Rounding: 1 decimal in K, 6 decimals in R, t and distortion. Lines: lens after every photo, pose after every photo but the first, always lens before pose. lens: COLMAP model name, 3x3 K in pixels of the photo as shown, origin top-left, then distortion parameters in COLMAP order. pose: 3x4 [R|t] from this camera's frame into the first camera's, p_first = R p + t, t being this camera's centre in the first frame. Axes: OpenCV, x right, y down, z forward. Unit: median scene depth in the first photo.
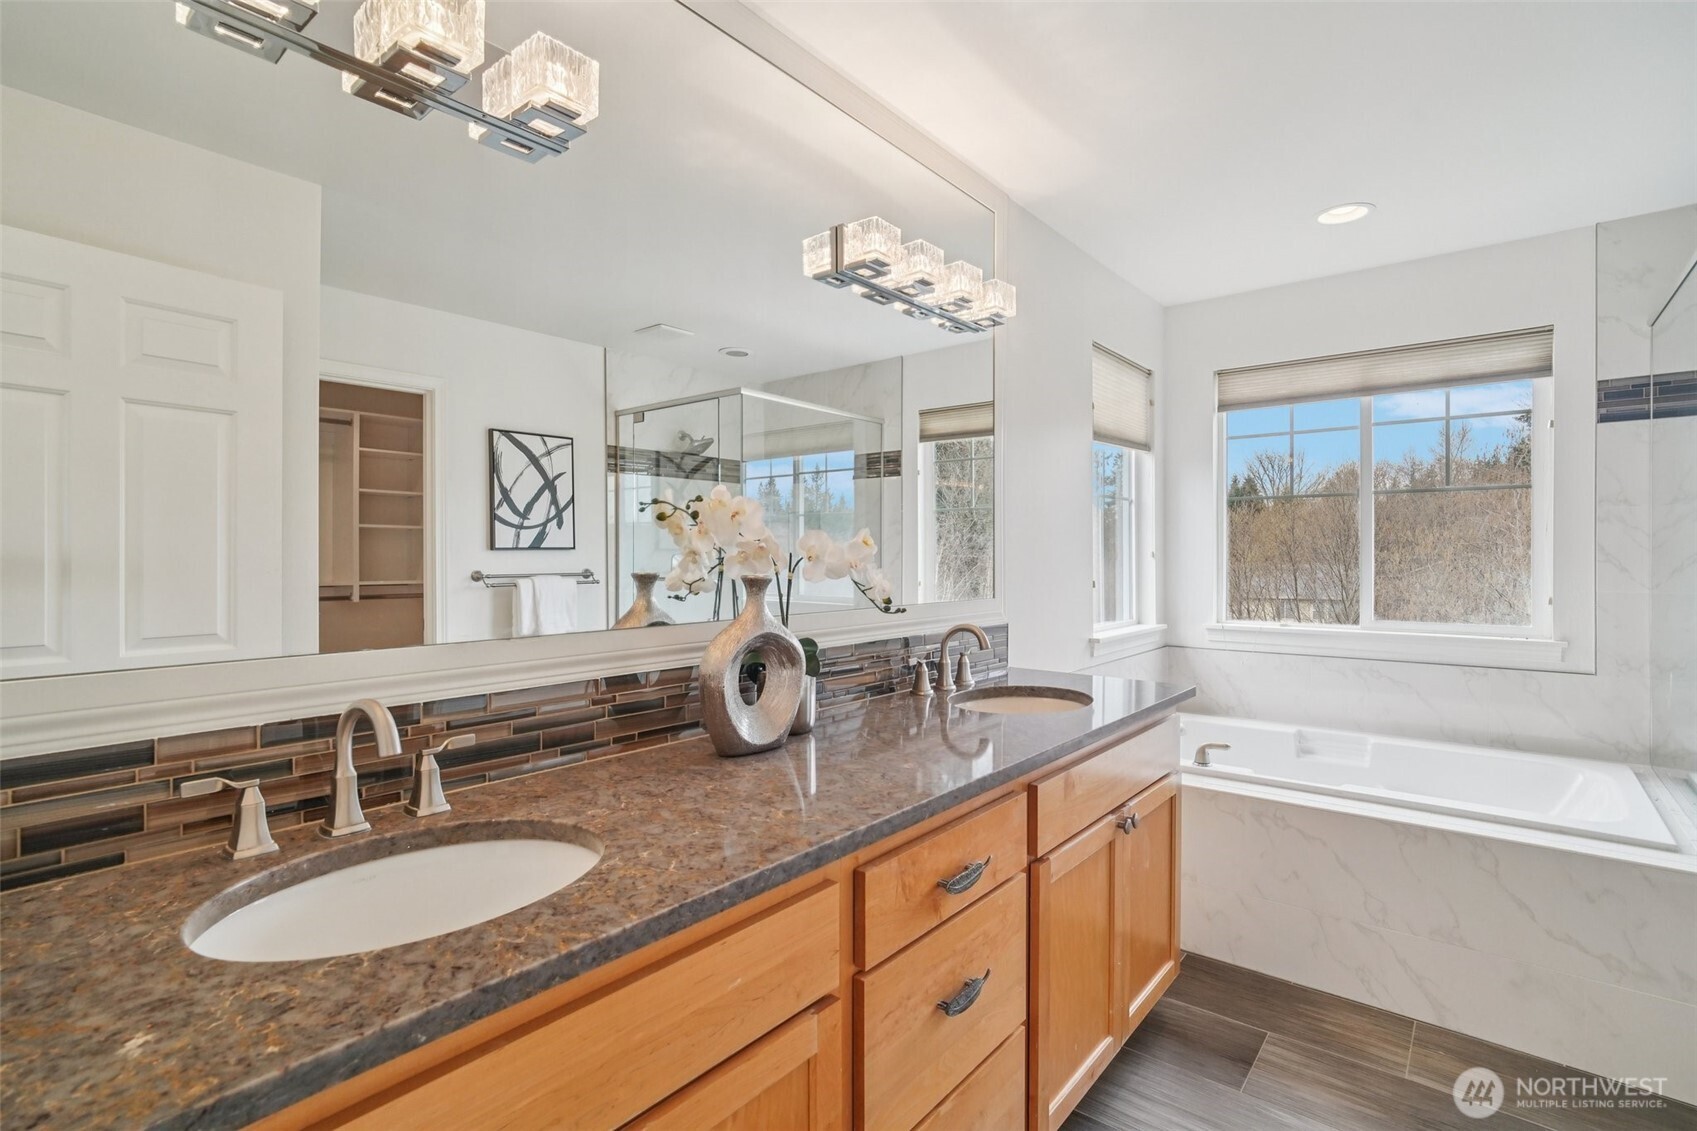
lens RADIAL K [[806.6, 0, 860.7], [0, 806.6, 555.3], [0, 0, 1]] dist [-0.014734, 0.011051]
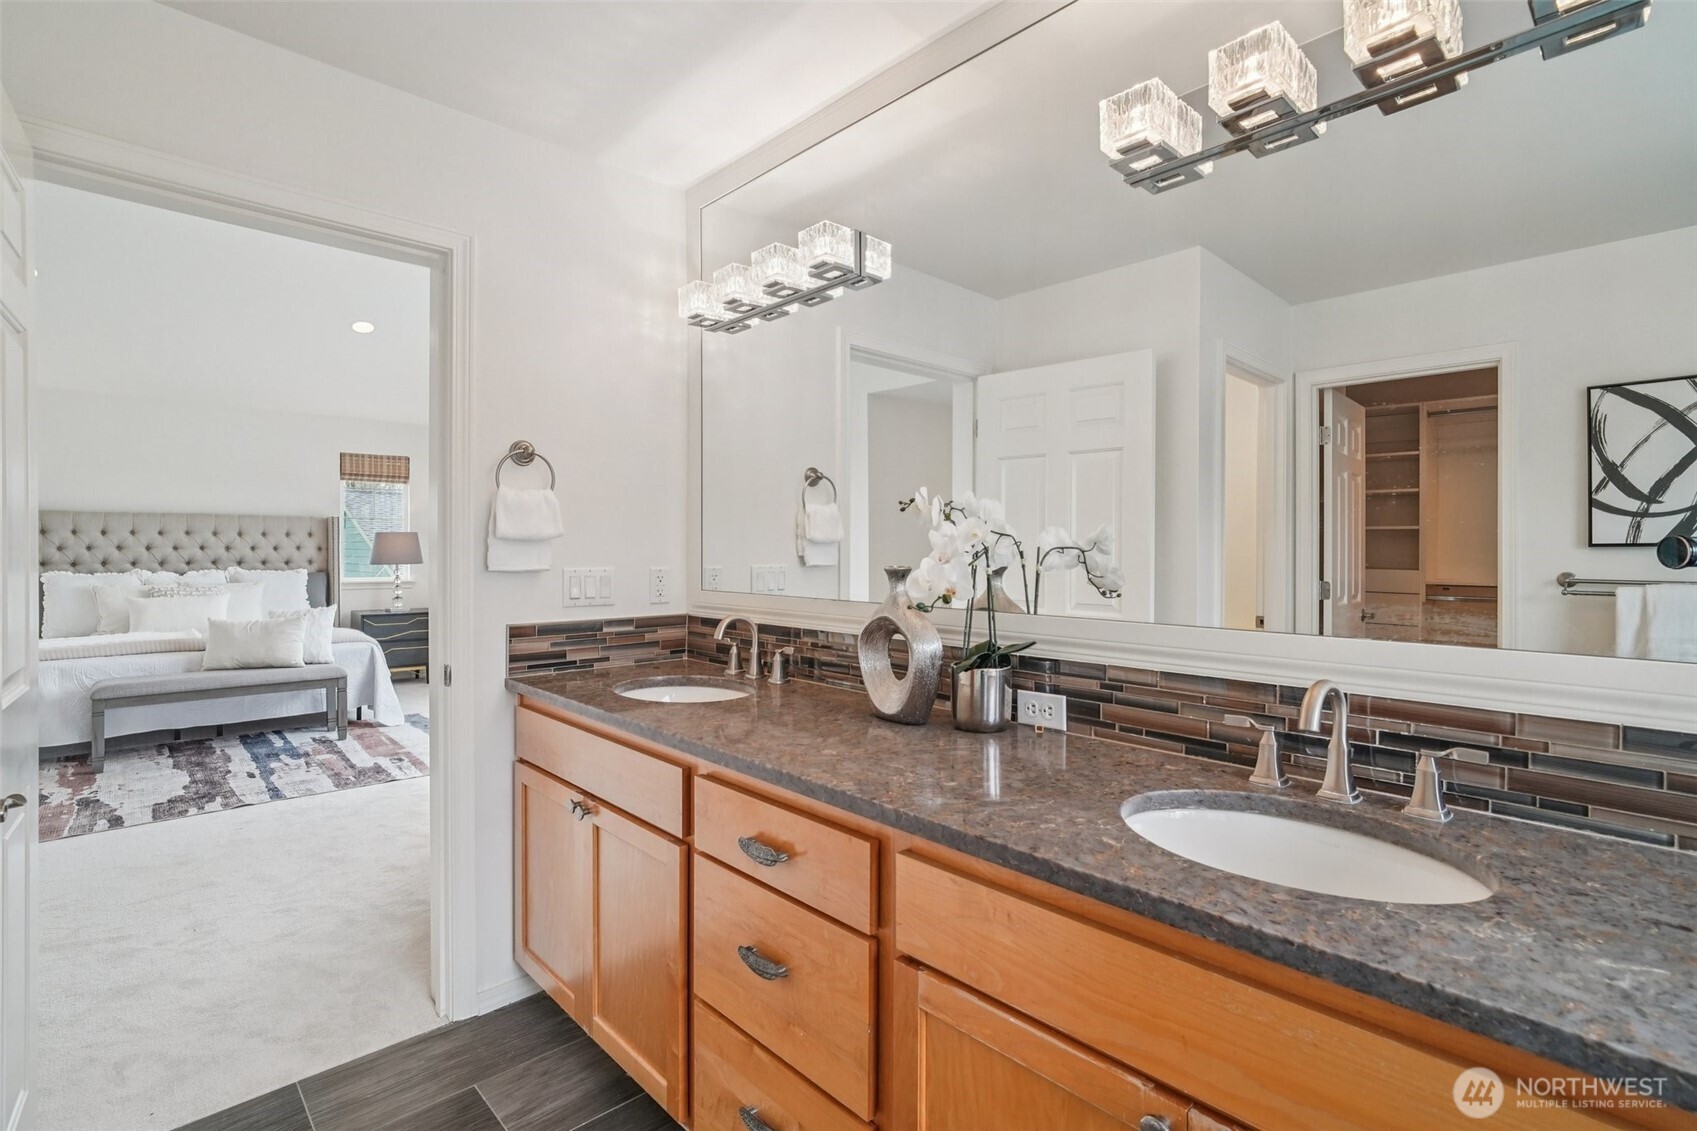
lens RADIAL K [[788.4, 0, 851.2], [0, 788.4, 560.2], [0, 0, 1]] dist [-0.010008, 0.001104]
pose [[-0.132010, 0.016000, -0.991119, 0.389673], [-0.008942, 0.999810, 0.017332, -0.000368], [0.991208, 0.011151, -0.131842, 0.431636]]
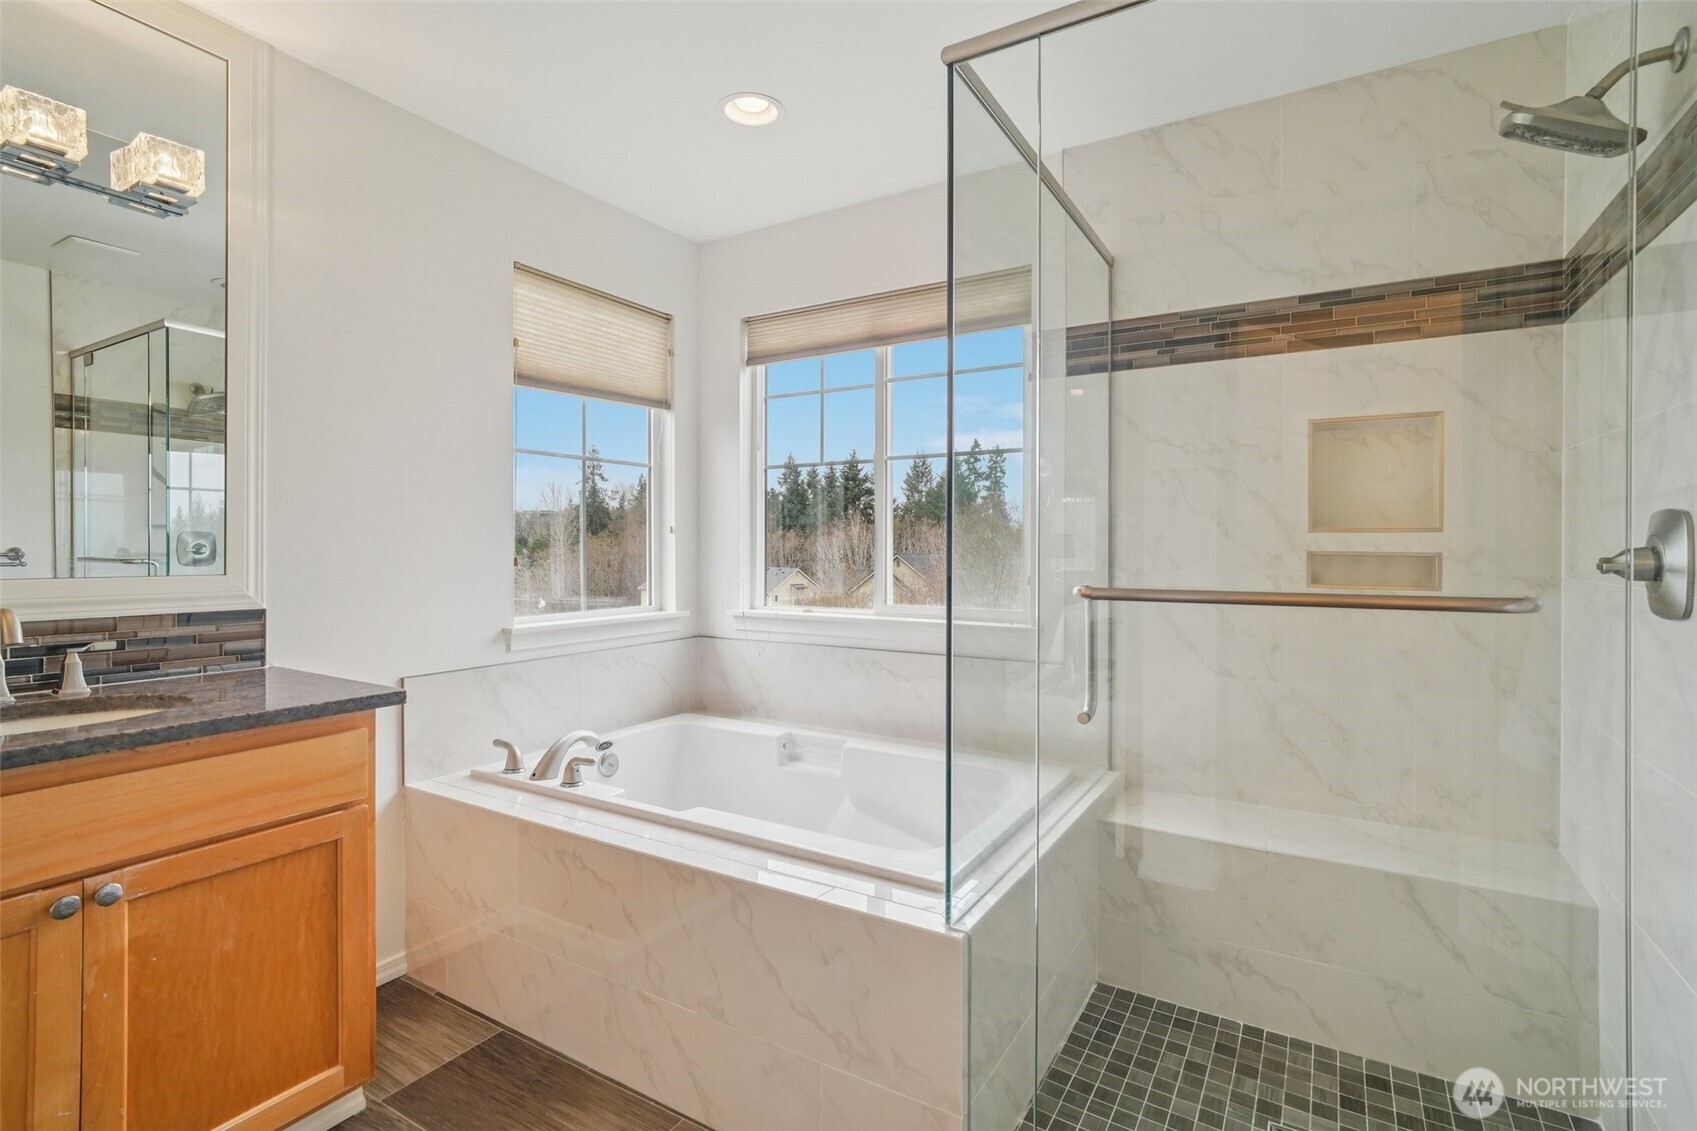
lens RADIAL K [[806.9, 0, 849.7], [0, 806.9, 549.5], [0, 0, 1]] dist [-0.014781, 0.010665]
pose [[0.991174, 0.001501, 0.132559, 0.434080], [-0.001984, 0.999992, 0.003508, 0.016403], [-0.132553, -0.003740, 0.991169, 0.123140]]
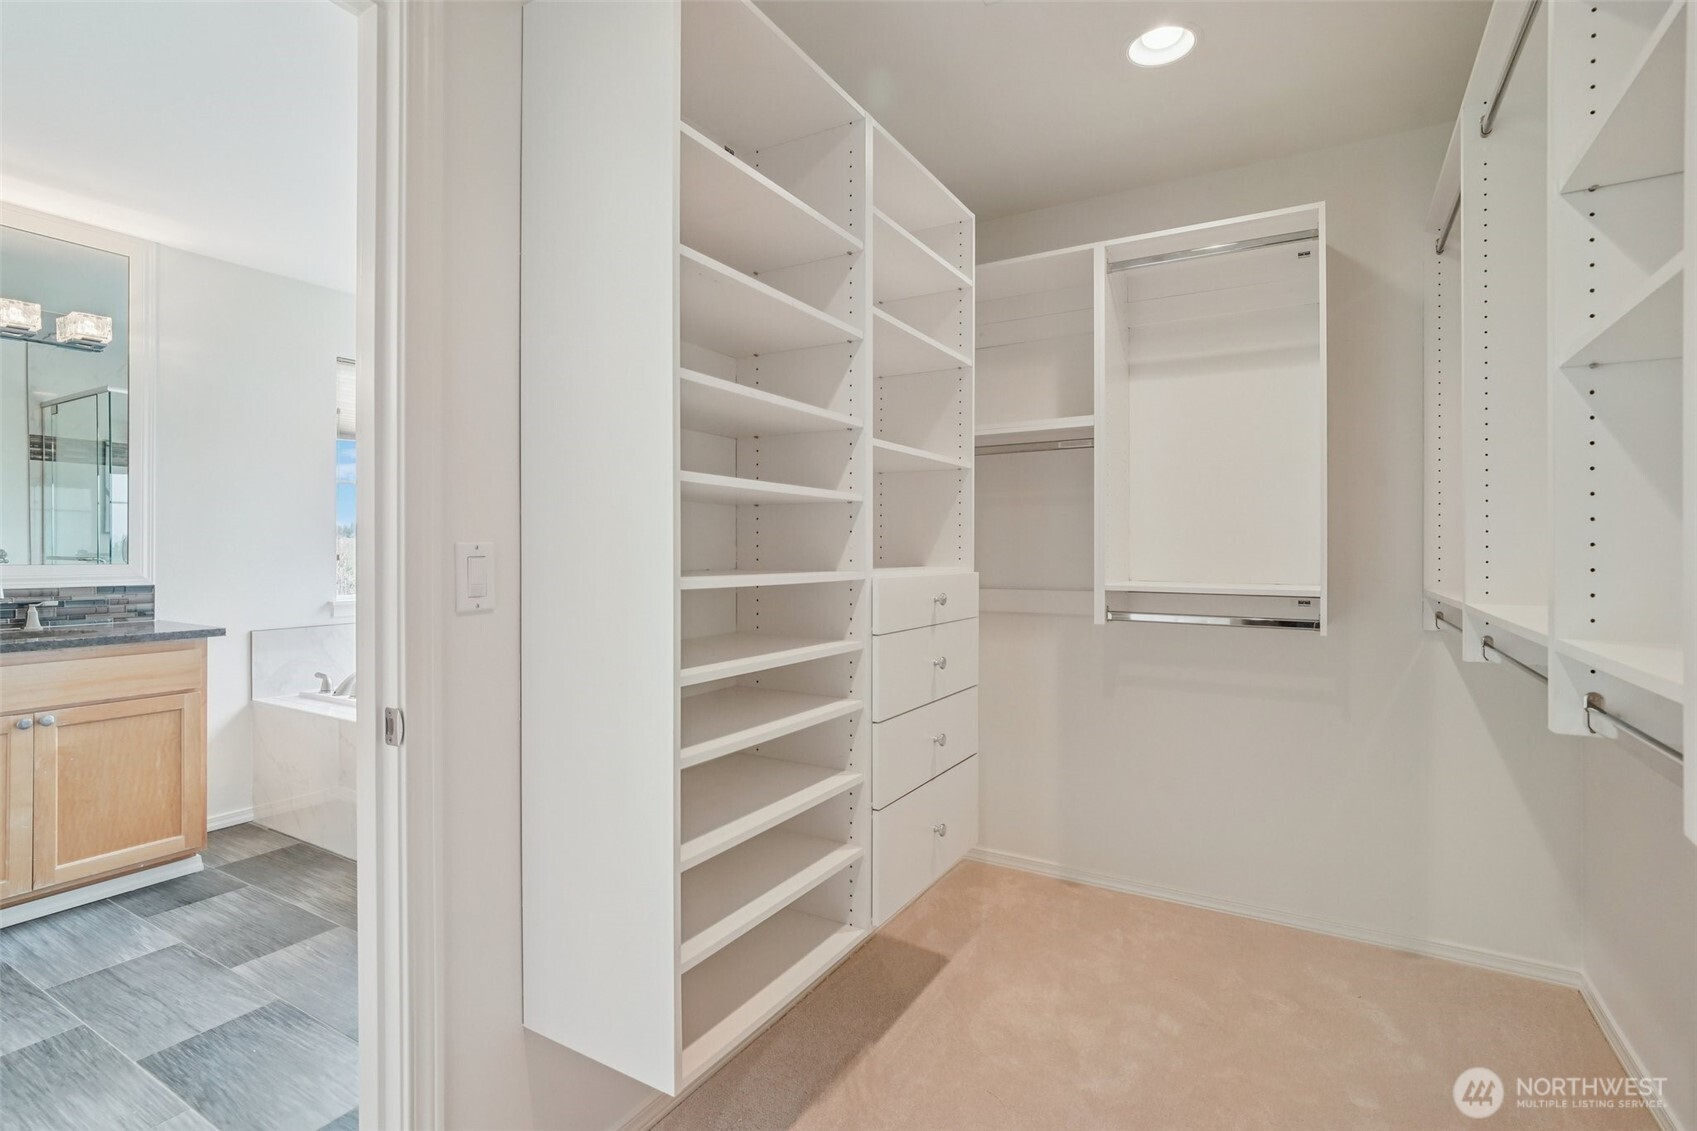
lens RADIAL K [[806.9, 0, 849.7], [0, 806.9, 549.5], [0, 0, 1]] dist [-0.014781, 0.010665]
pose [[0.989913, 0.000972, 0.141674, 0.741517], [-0.001007, 0.999999, 0.000174, 0.018912], [-0.141674, -0.000315, 0.989913, -0.264340]]
